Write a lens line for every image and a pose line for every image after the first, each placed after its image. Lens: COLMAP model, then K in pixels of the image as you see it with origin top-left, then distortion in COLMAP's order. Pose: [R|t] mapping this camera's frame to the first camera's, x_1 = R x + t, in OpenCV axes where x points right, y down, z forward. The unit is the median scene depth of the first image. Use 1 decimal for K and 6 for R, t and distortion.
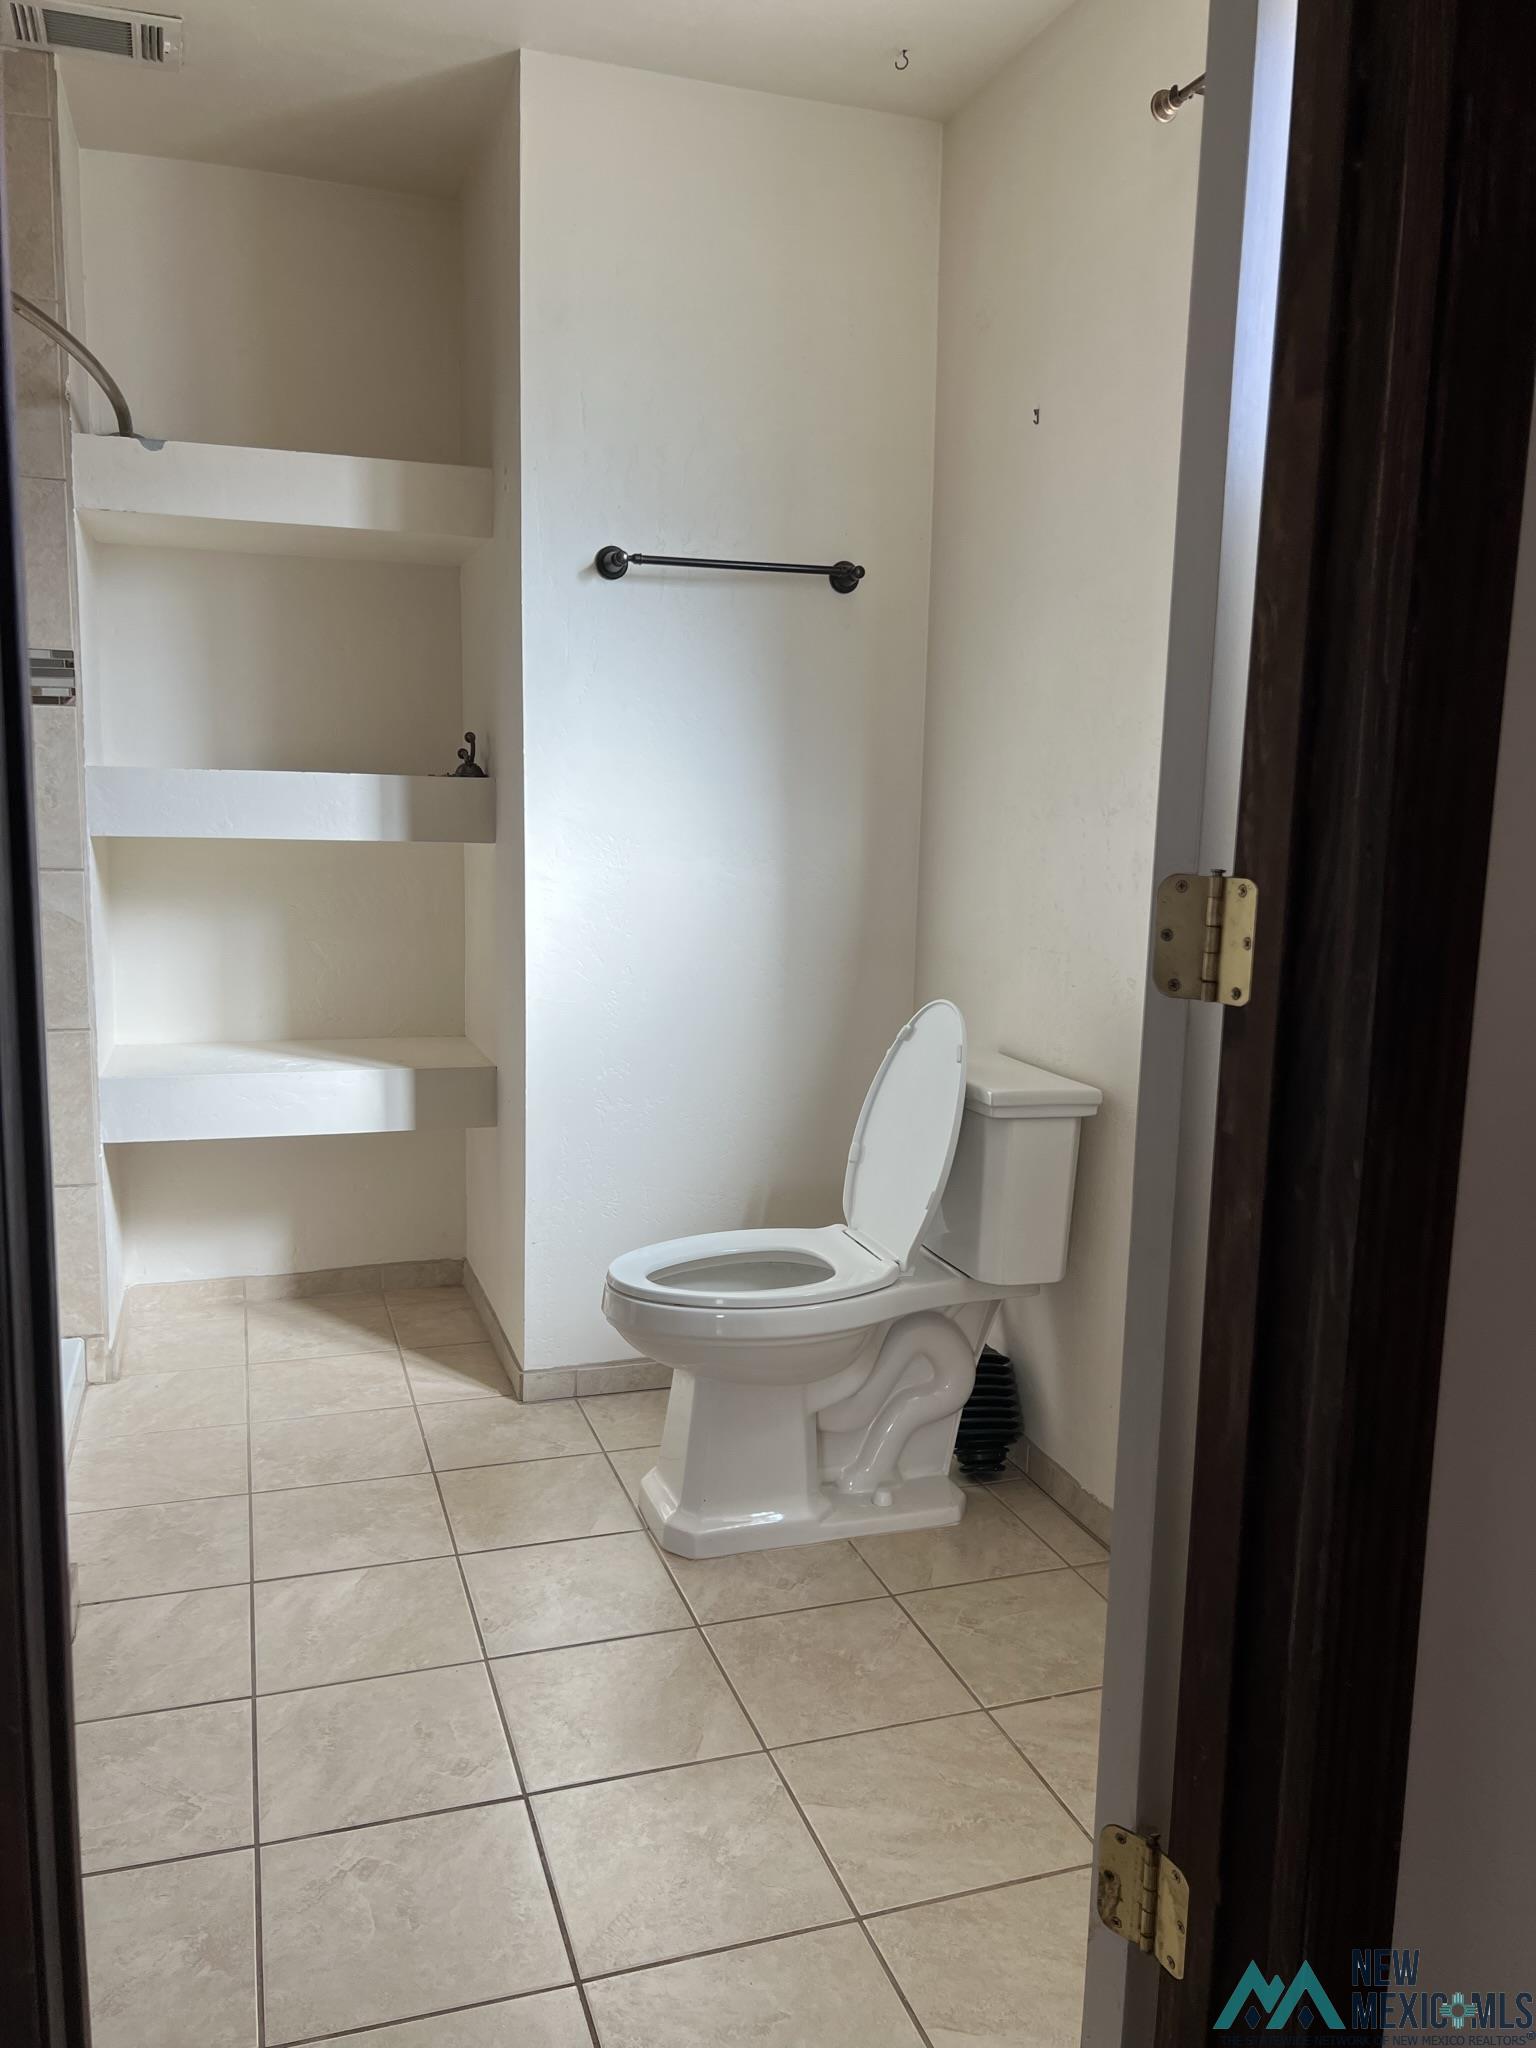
lens RADIAL K [[1540.5, 0, 740.8], [0, 1540.5, 1023.2], [0, 0, 1]] dist [0.064910, -0.071869]
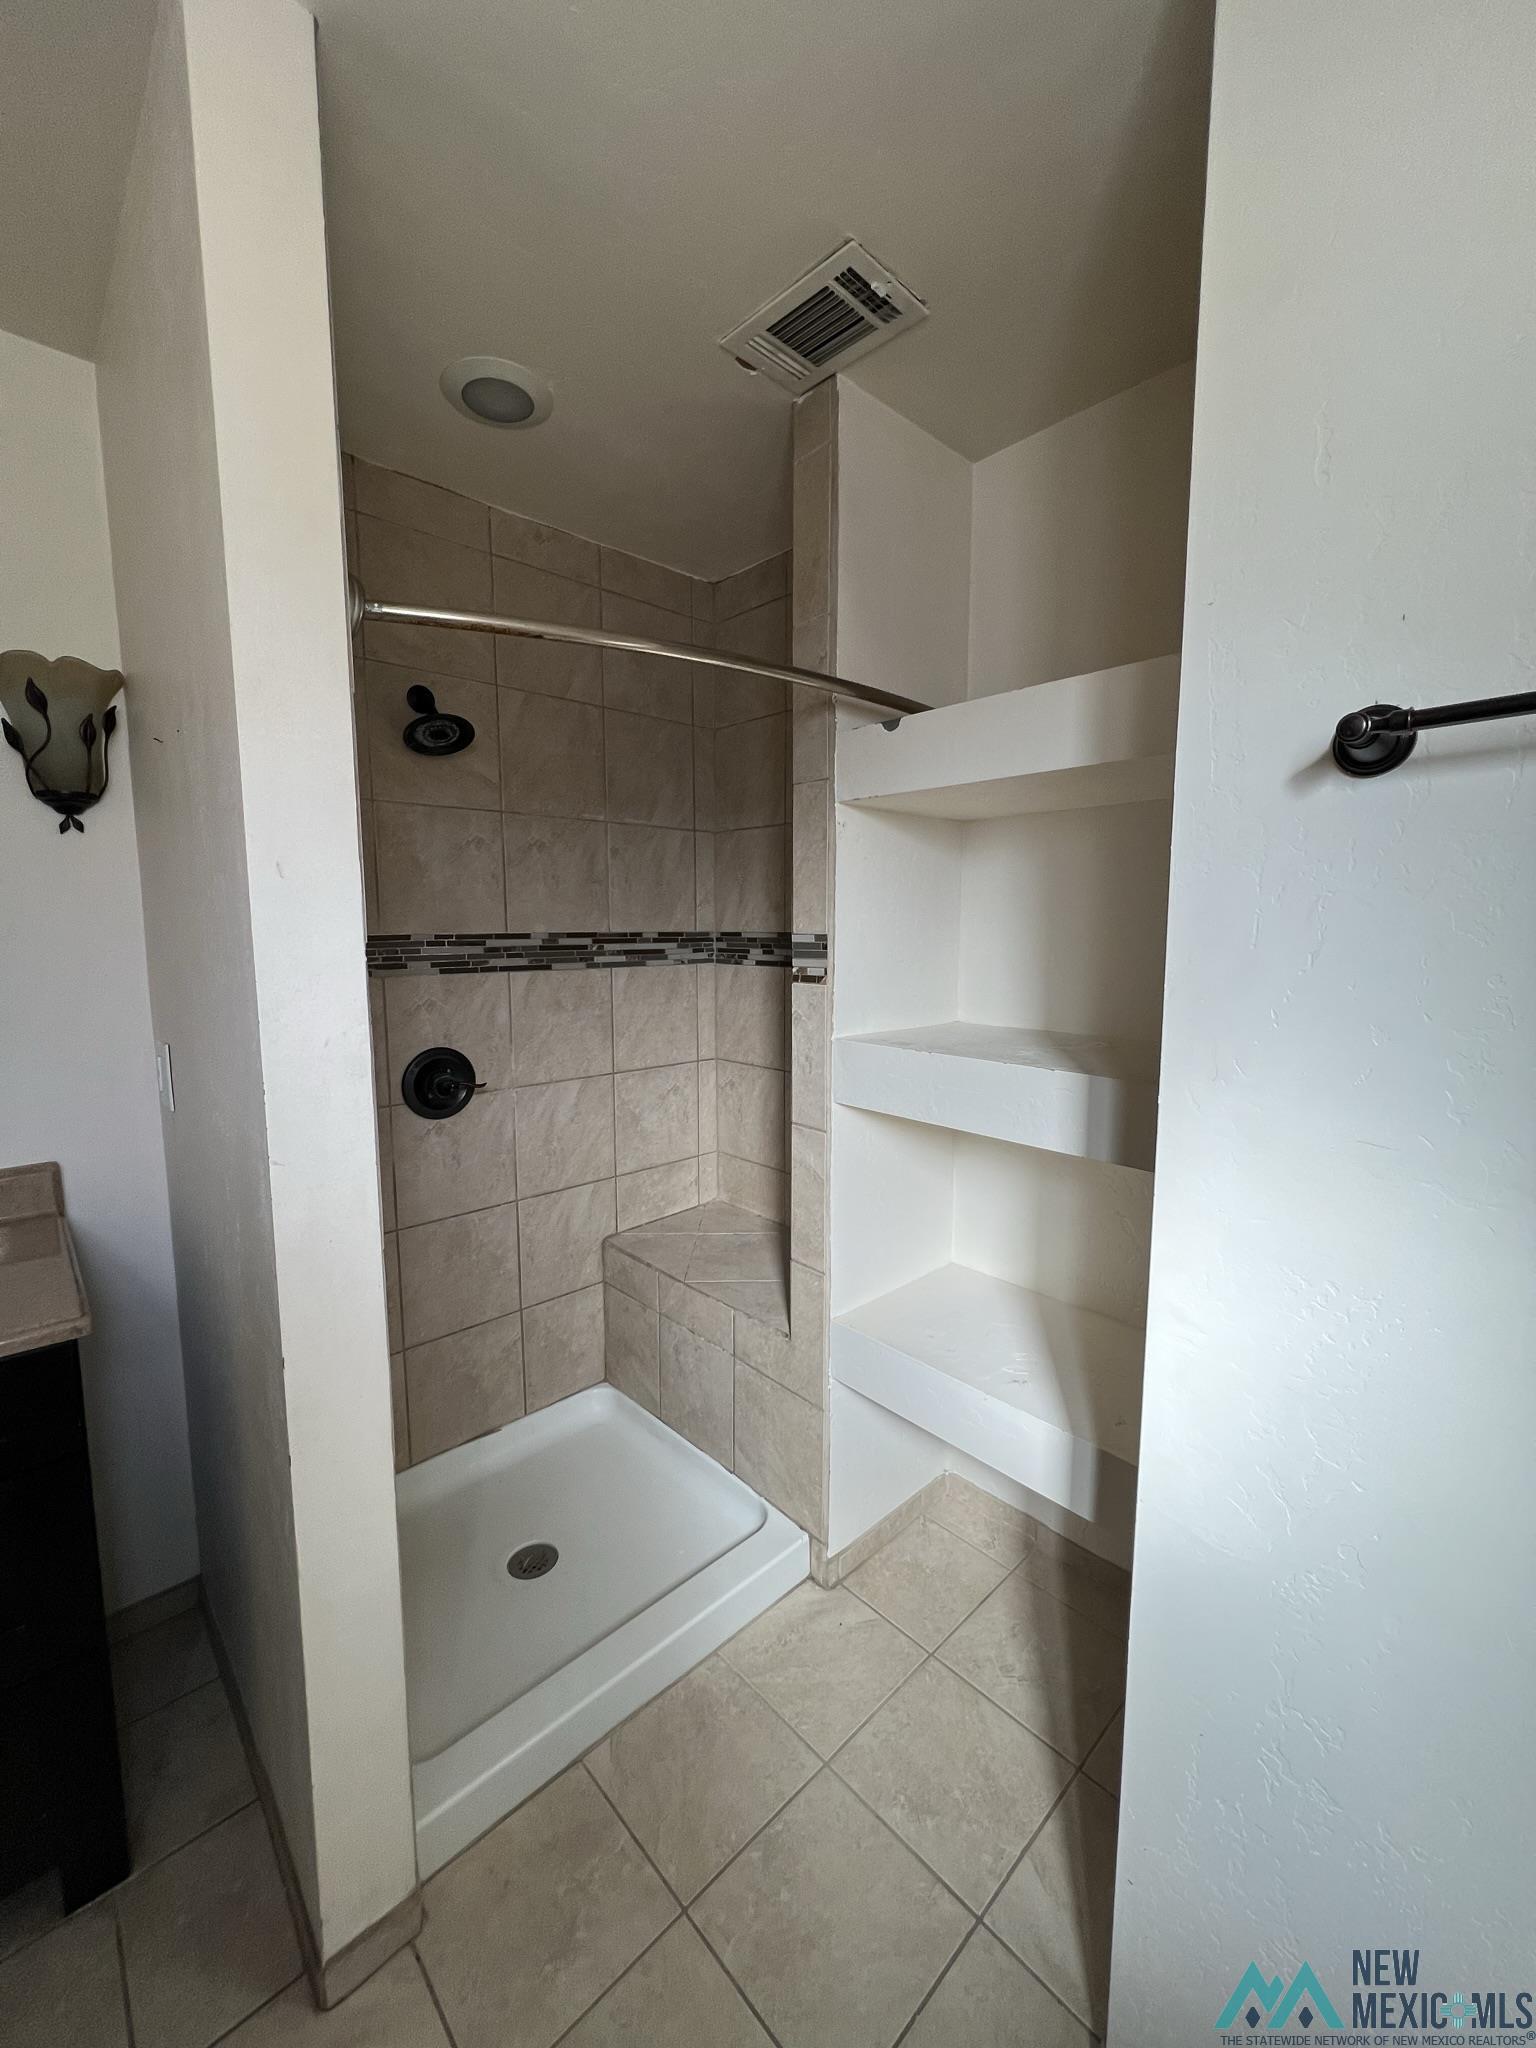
lens RADIAL K [[818.3, 0, 767.5], [0, 818.3, 1019.1], [0, 0, 1]] dist [-0.001516, 0.000693]
pose [[0.428876, 0.085922, -0.899268, 0.067140], [-0.120055, 0.992058, 0.037531, -0.197403], [0.895350, 0.091865, 0.435785, 0.722802]]
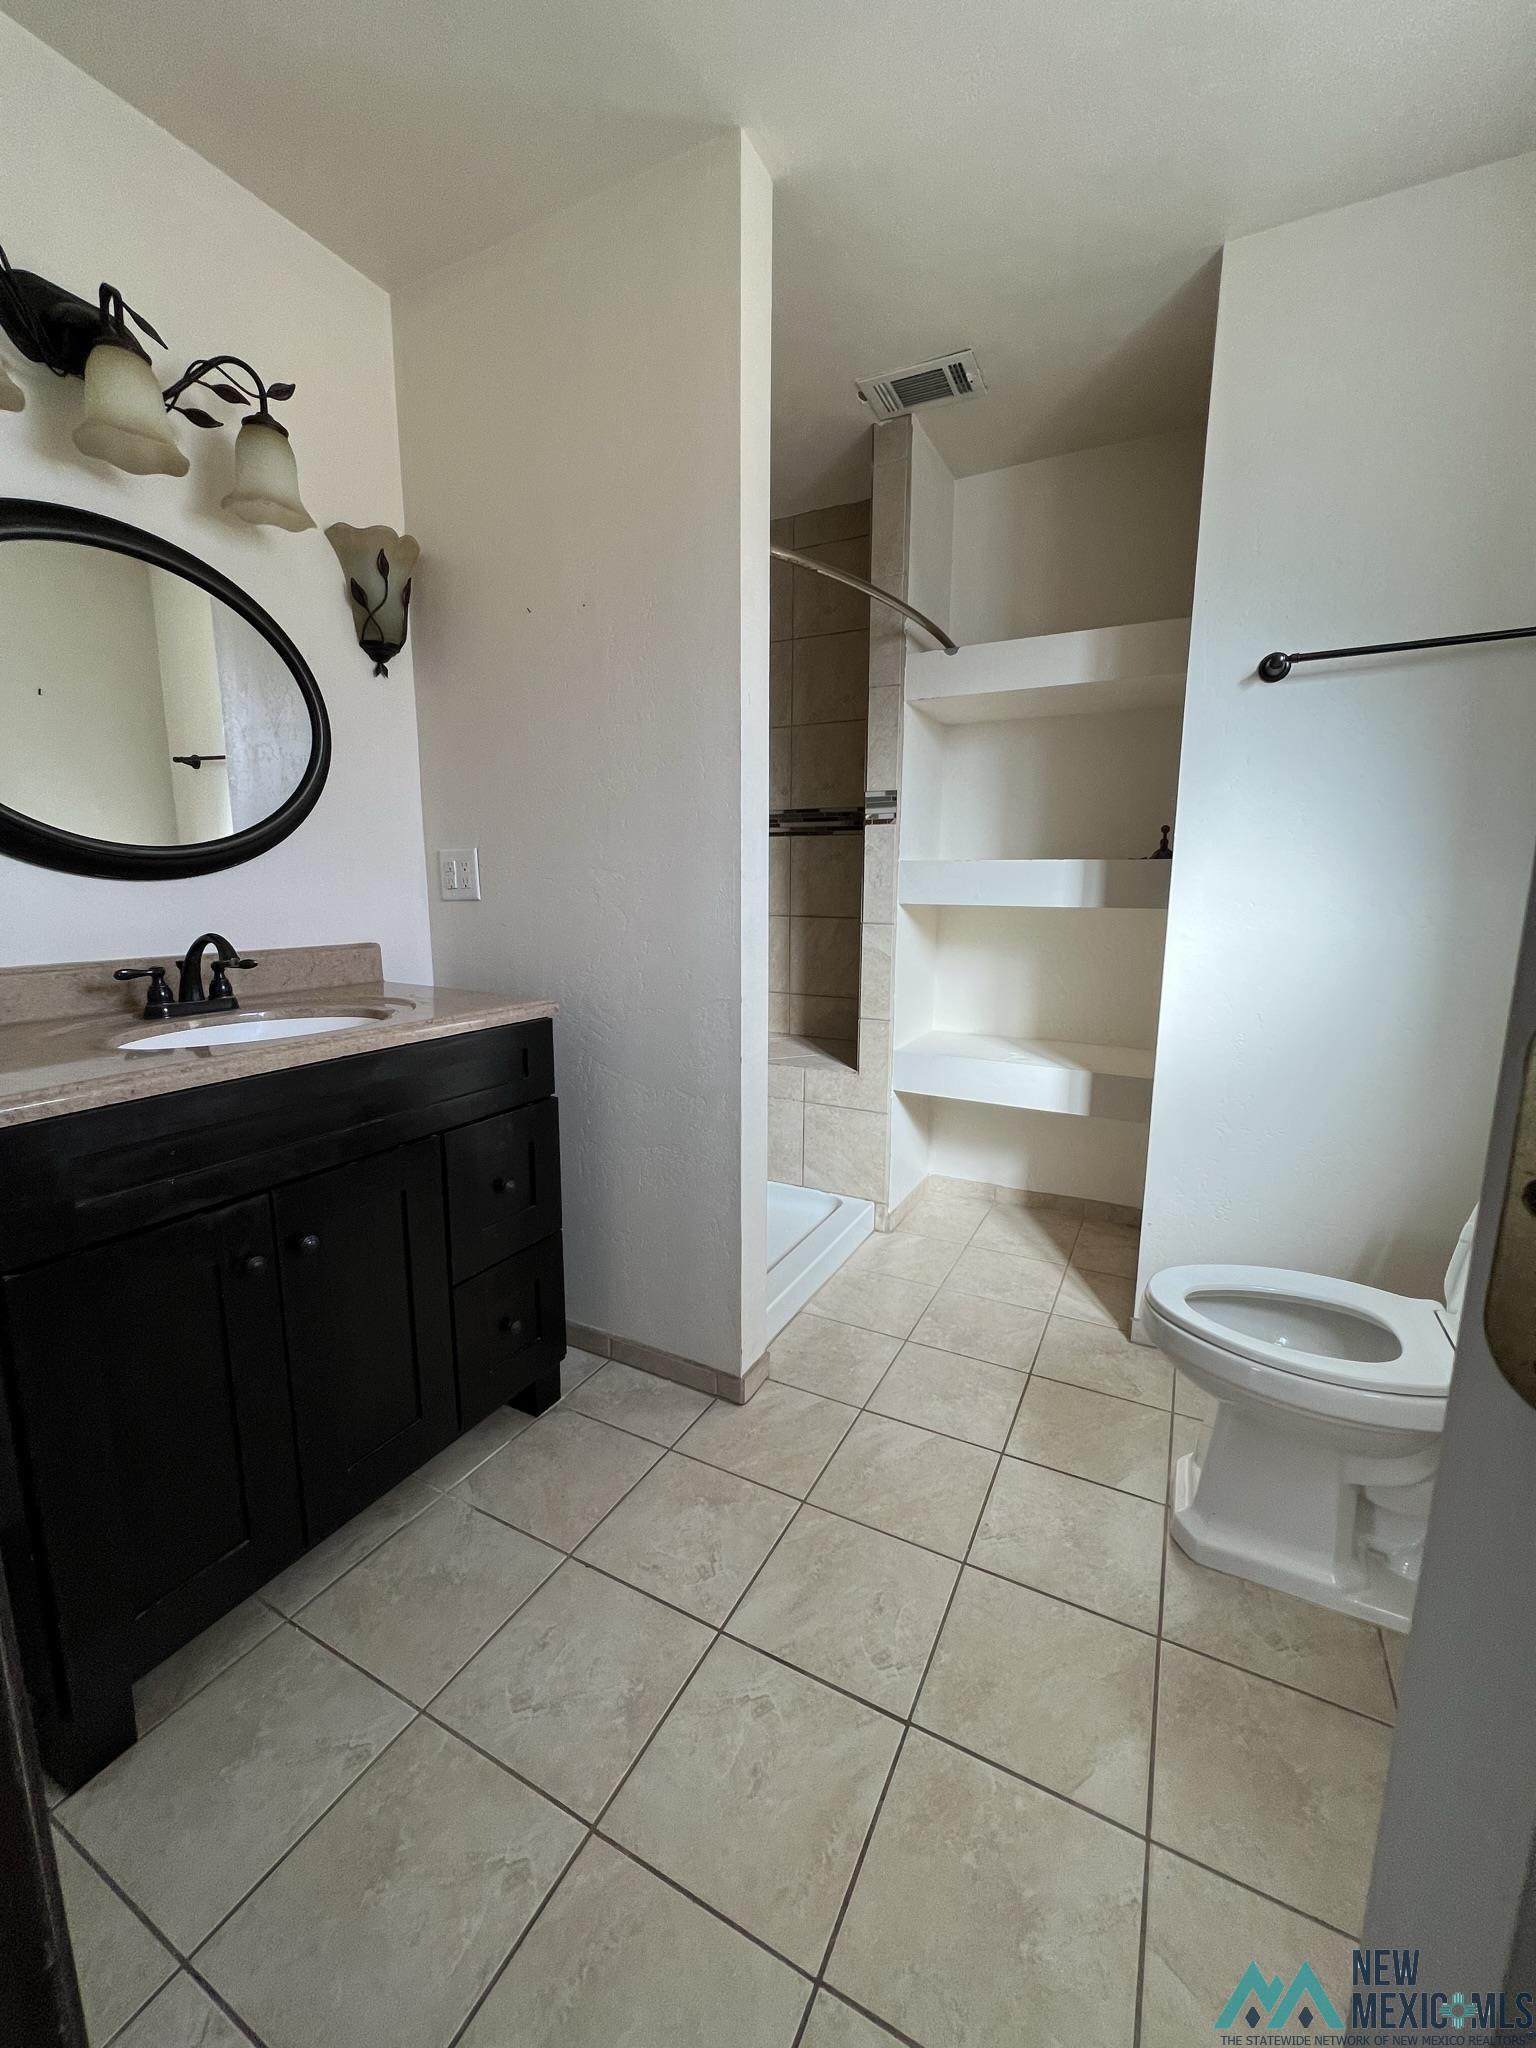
lens RADIAL K [[818.3, 0, 768.0], [0, 818.3, 1018.5], [0, 0, 1]] dist [-0.001516, 0.000693]
pose [[0.702850, 0.102013, -0.703985, 0.105190], [-0.092718, 0.994359, 0.051522, -0.032477], [0.705269, 0.029060, 0.708344, 0.304041]]
